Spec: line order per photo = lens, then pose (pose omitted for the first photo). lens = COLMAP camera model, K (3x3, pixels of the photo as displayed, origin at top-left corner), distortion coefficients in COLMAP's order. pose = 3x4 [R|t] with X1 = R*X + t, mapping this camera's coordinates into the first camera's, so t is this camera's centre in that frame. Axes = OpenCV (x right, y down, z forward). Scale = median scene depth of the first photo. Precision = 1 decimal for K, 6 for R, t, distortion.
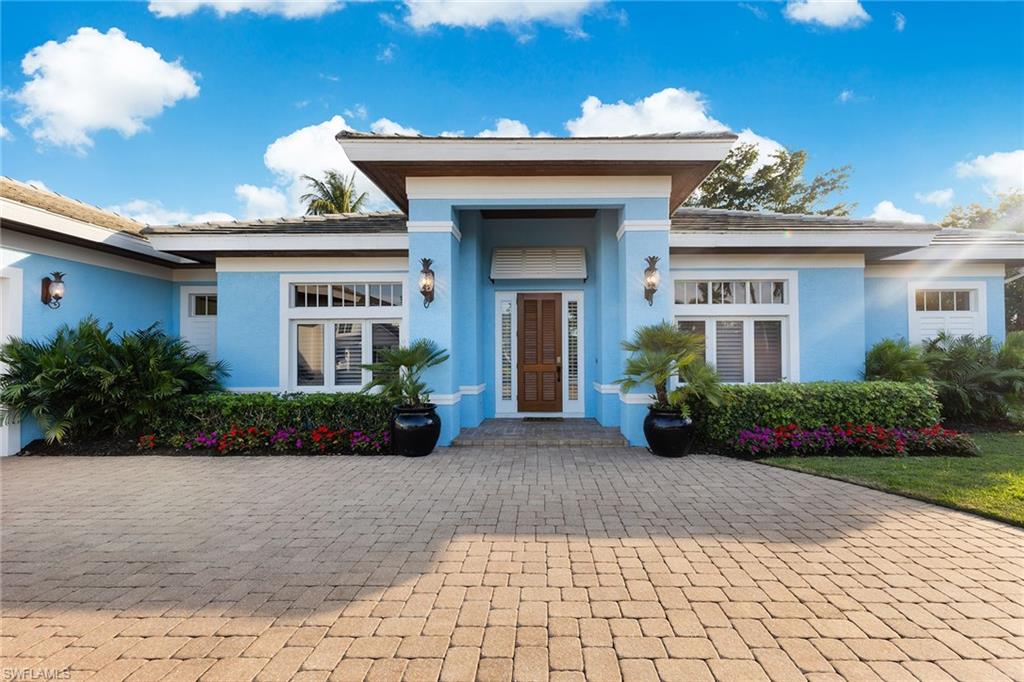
lens RADIAL K [[439.6, 0, 525.3], [0, 439.6, 340.7], [0, 0, 1]] dist [0.032683, -0.011505]
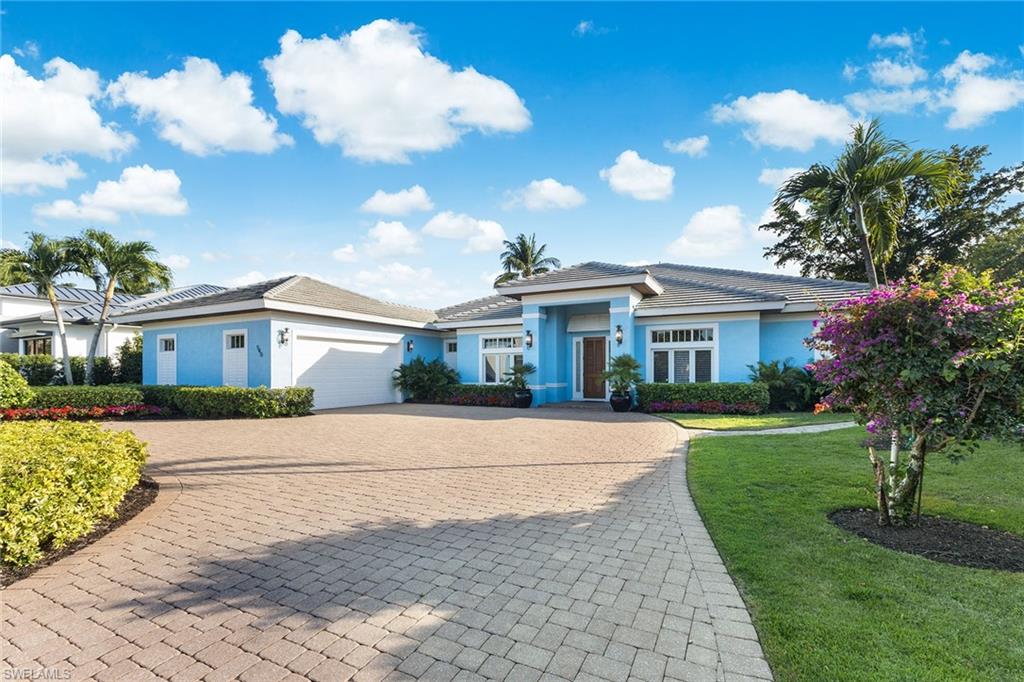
lens RADIAL K [[439.6, 0, 525.3], [0, 439.6, 340.7], [0, 0, 1]] dist [0.032683, -0.011505]
pose [[0.907277, -0.027837, -0.419611, 0.716376], [0.014762, 0.999300, -0.034375, -0.038171], [0.420274, 0.024993, 0.907053, -1.119094]]
